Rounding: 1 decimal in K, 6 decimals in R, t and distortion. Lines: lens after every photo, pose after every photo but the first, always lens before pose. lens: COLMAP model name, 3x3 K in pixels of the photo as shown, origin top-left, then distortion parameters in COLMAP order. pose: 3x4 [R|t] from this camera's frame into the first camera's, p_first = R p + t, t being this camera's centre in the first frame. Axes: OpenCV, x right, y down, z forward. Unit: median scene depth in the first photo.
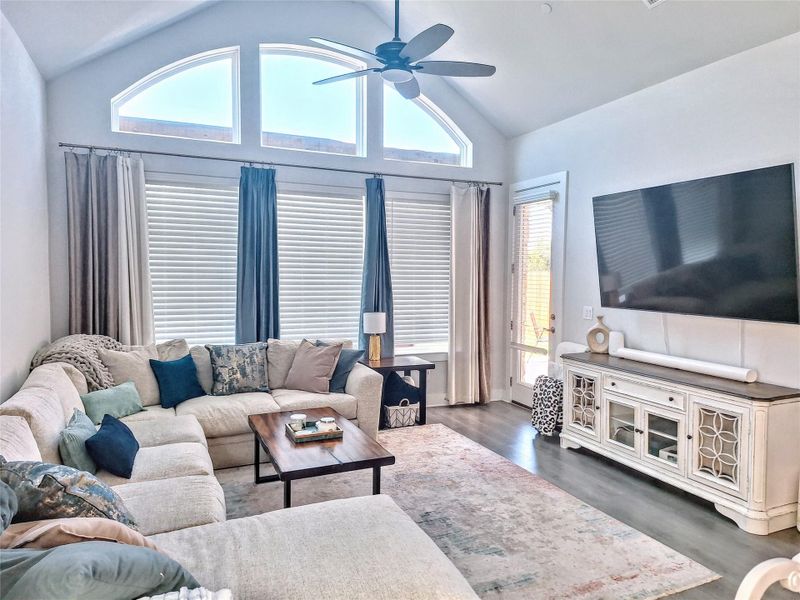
lens RADIAL K [[606.2, 0, 377.8], [0, 606.2, 289.7], [0, 0, 1]] dist [0.134490, -0.175617]
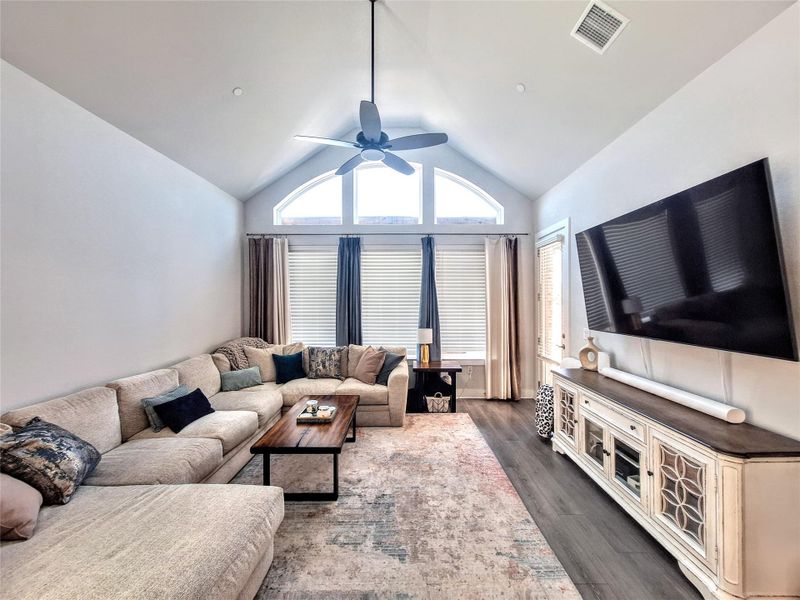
lens RADIAL K [[314.0, 0, 415.3], [0, 314.0, 295.0], [0, 0, 1]] dist [-0.001728, -0.000078]
pose [[0.906616, -0.018746, -0.421539, 0.321630], [-0.003651, 0.998627, -0.052264, -0.004060], [0.421940, 0.048922, 0.905303, 0.343101]]
